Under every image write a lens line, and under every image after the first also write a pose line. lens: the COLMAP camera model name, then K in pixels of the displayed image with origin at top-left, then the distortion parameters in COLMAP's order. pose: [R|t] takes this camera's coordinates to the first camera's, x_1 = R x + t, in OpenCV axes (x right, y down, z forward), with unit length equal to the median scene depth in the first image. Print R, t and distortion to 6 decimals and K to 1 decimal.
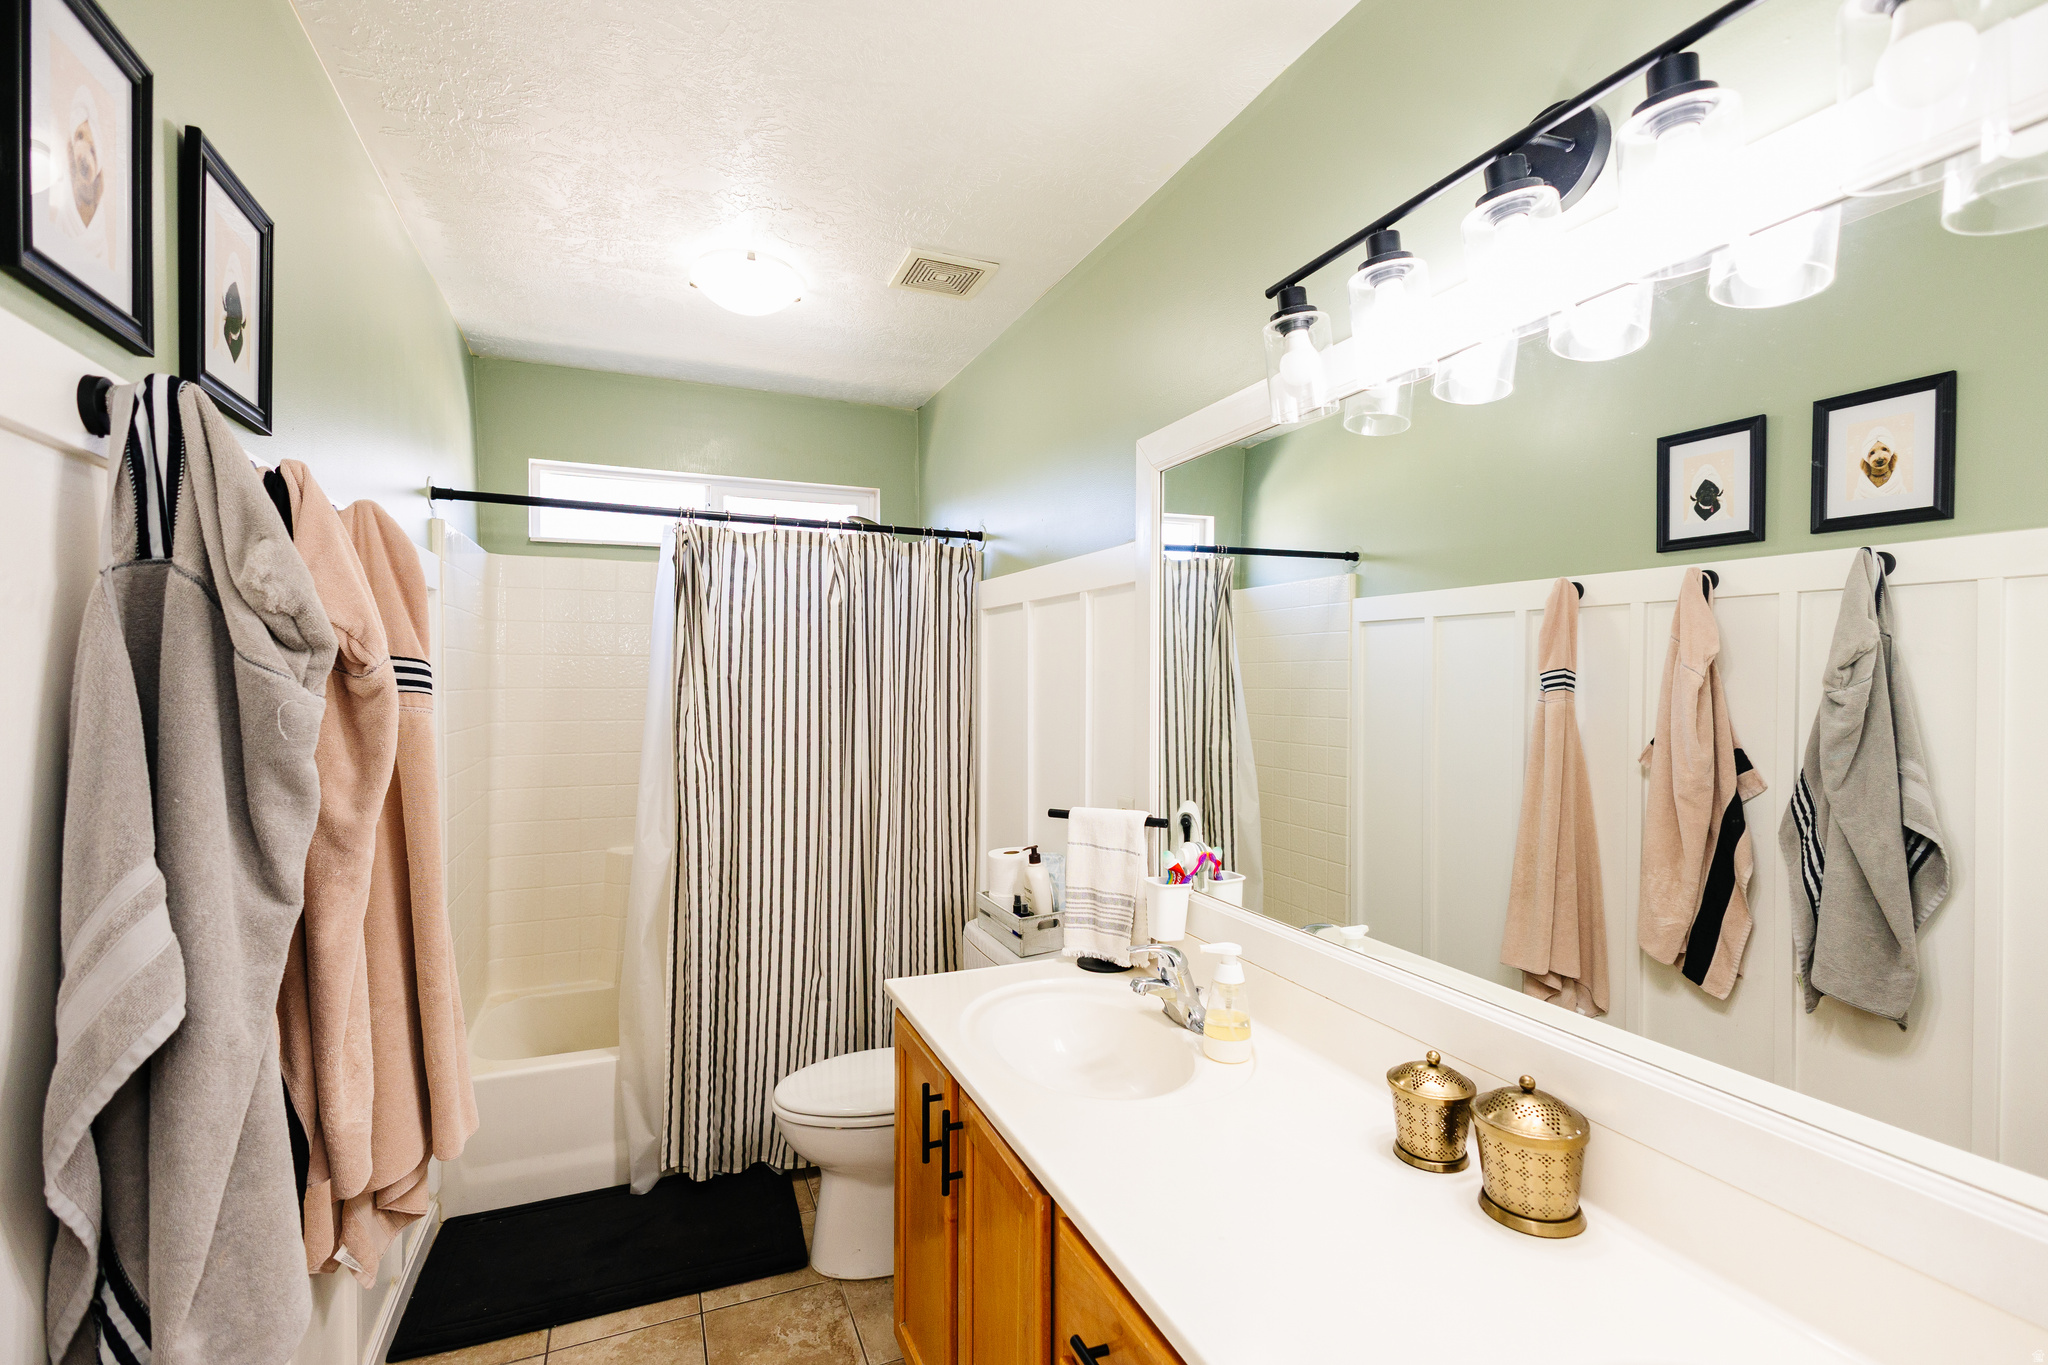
lens RADIAL K [[922.1, 0, 1026.4], [0, 922.1, 660.1], [0, 0, 1]] dist [0.002013, 0.000006]
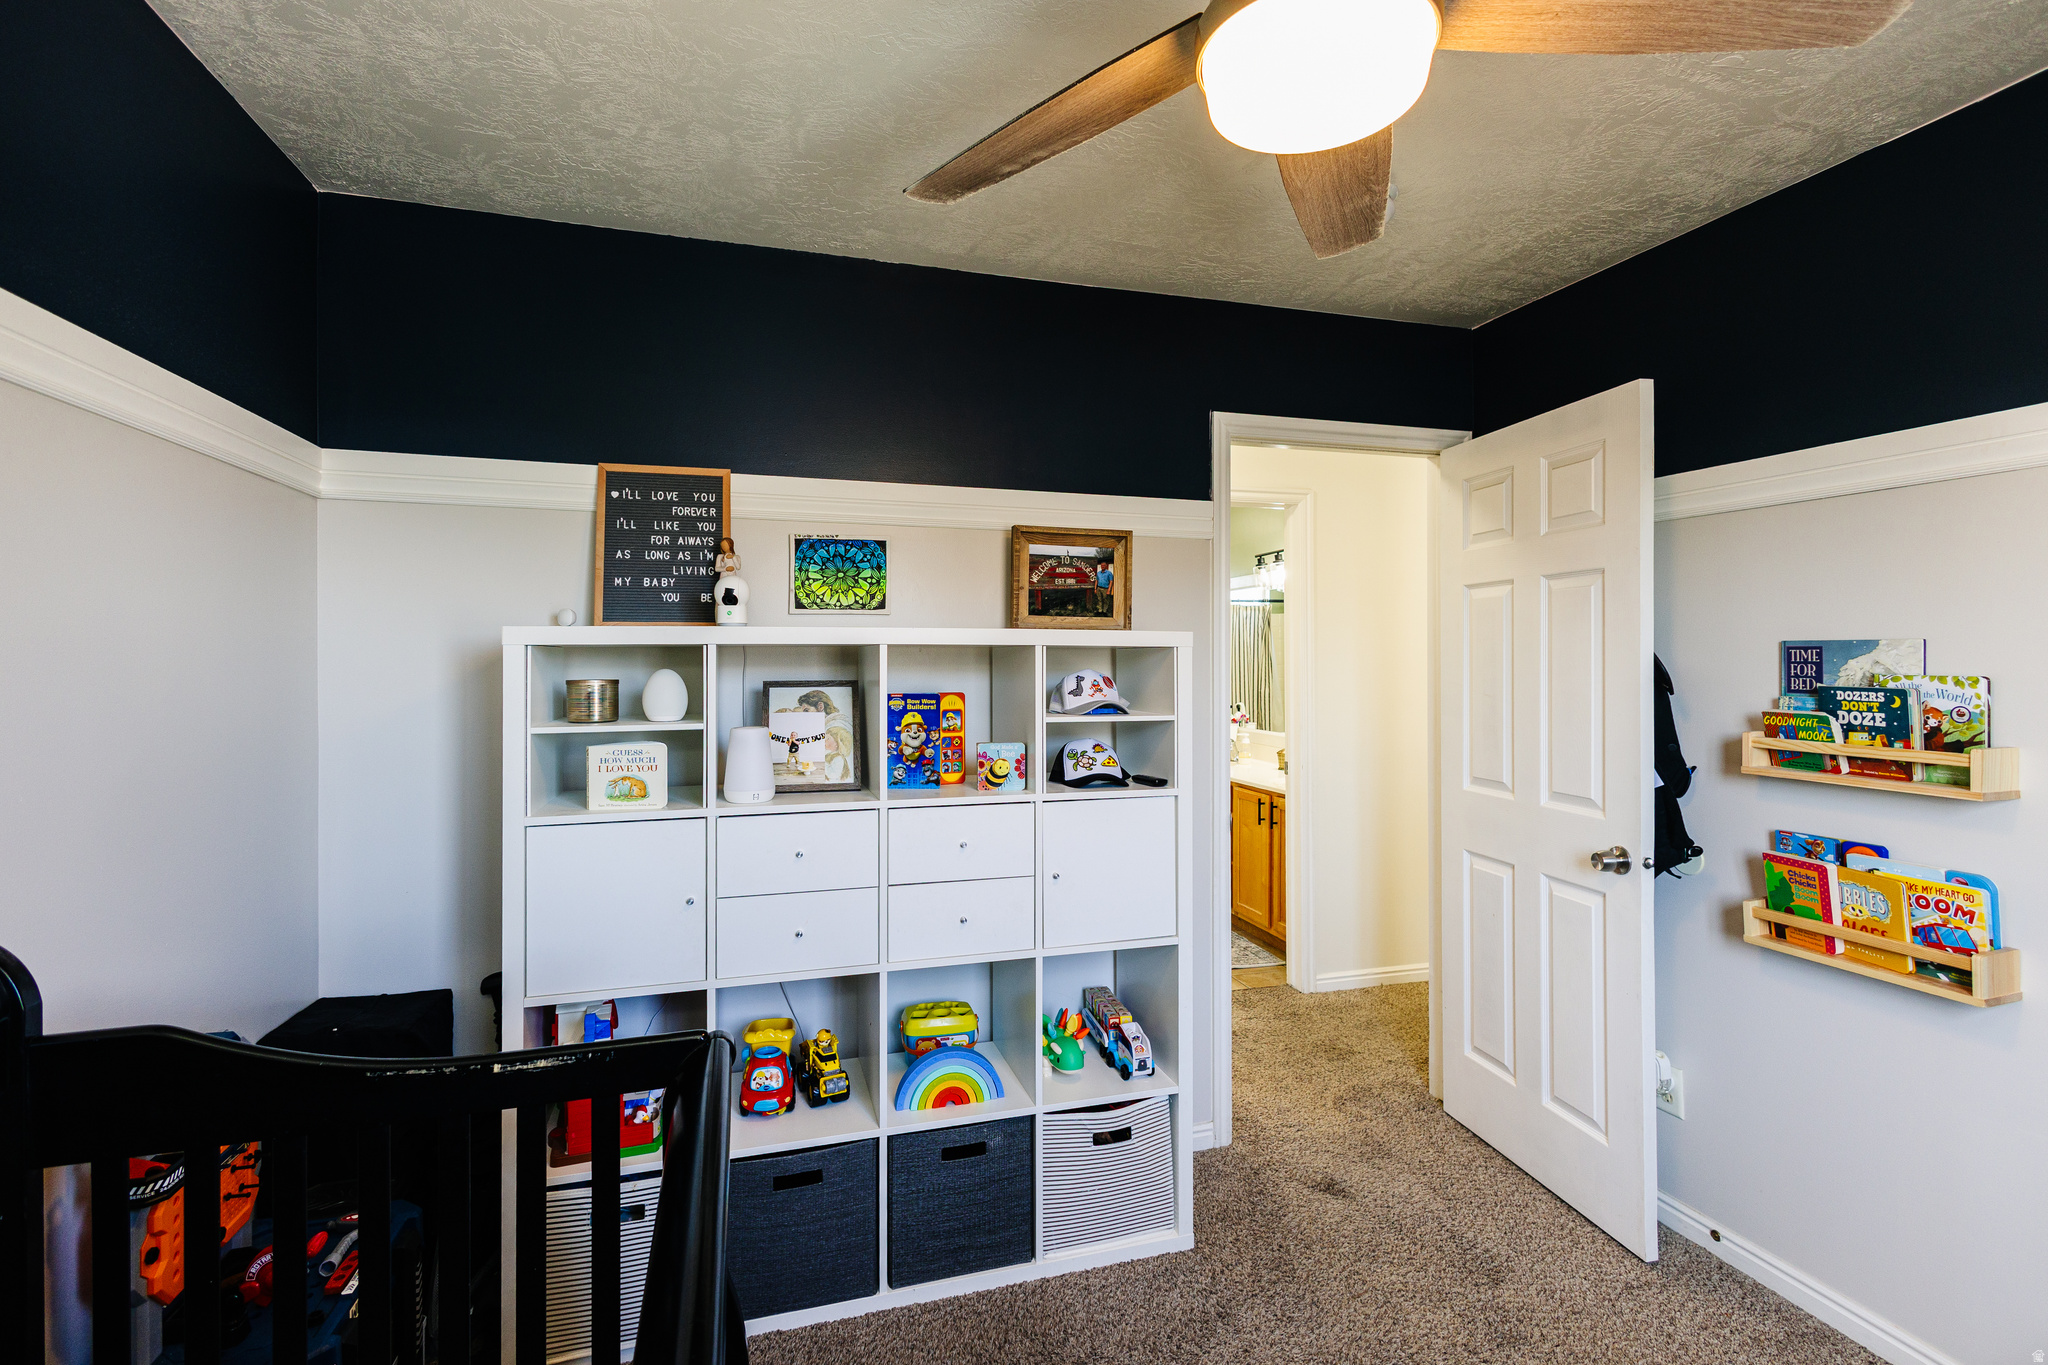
lens RADIAL K [[922.1, 0, 1026.4], [0, 922.1, 660.1], [0, 0, 1]] dist [0.002013, 0.000006]
pose [[0.993602, -0.003310, -0.112889, -0.105187], [0.005221, 0.999848, 0.016643, -0.018560], [0.112816, -0.017126, 0.993468, -1.232868]]
